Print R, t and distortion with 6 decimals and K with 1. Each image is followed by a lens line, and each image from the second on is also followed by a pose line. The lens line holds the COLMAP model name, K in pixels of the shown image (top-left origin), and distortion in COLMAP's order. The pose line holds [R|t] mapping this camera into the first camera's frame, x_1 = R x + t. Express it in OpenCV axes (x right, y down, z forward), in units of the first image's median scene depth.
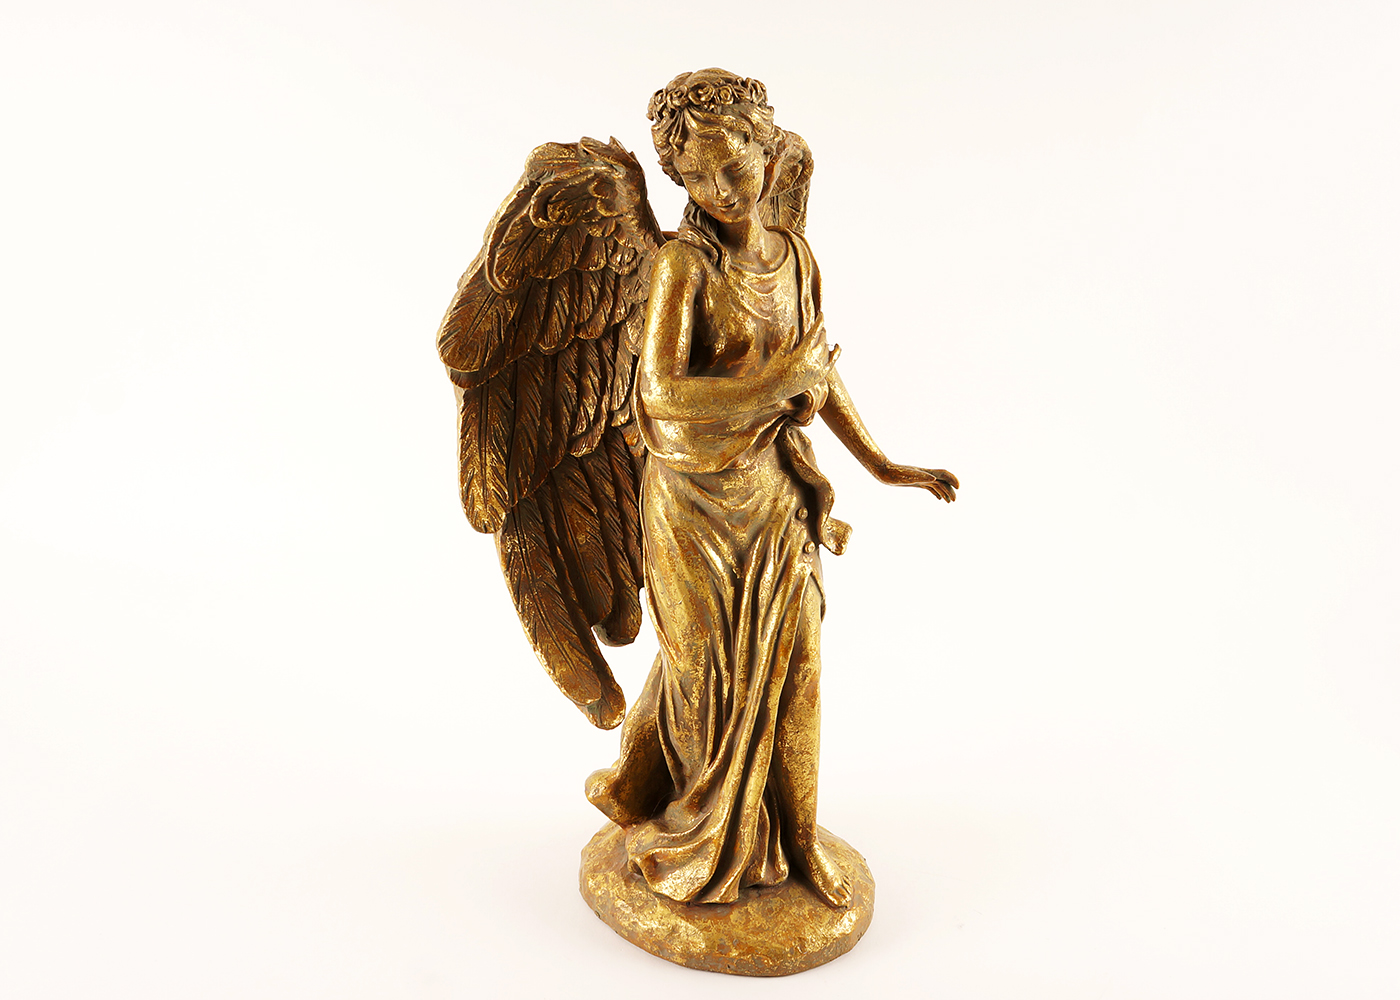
lens RADIAL K [[1319.6, 0, 700.0], [0, 1319.6, 500.0], [0, 0, 1]] dist [-0.046636, 0.003814]
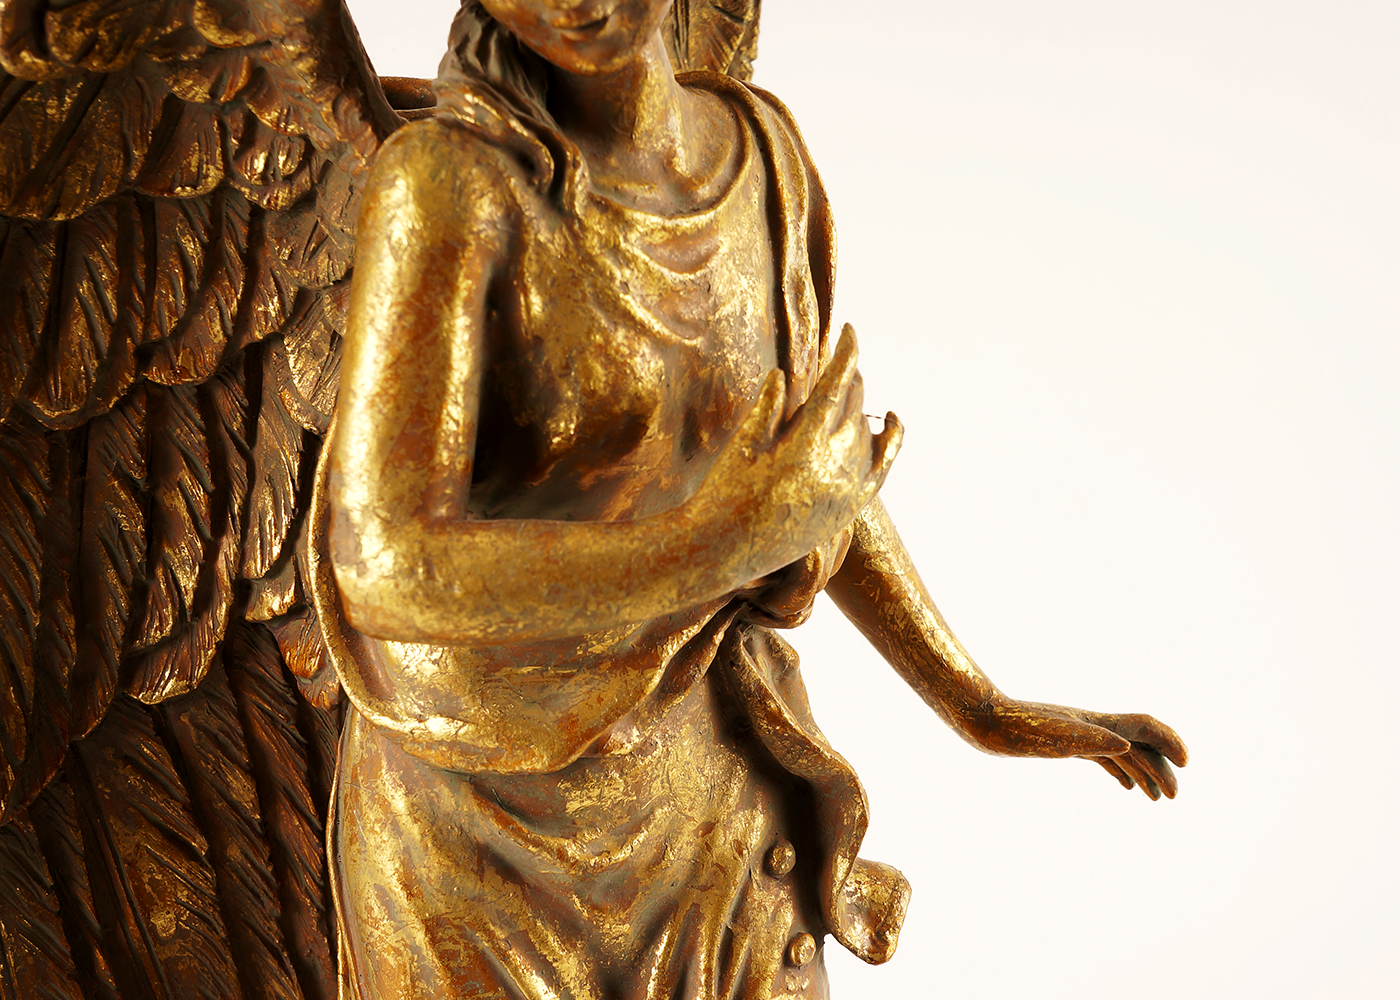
lens RADIAL K [[2608.9, 0, 700.0], [0, 2608.9, 500.0], [0, 0, 1]] dist [0.008642, 0.246785]
pose [[0.993719, -0.015376, 0.110845, -0.022775], [0.016668, 0.999803, -0.010736, -0.081111], [-0.110658, 0.012517, 0.993780, 0.285740]]
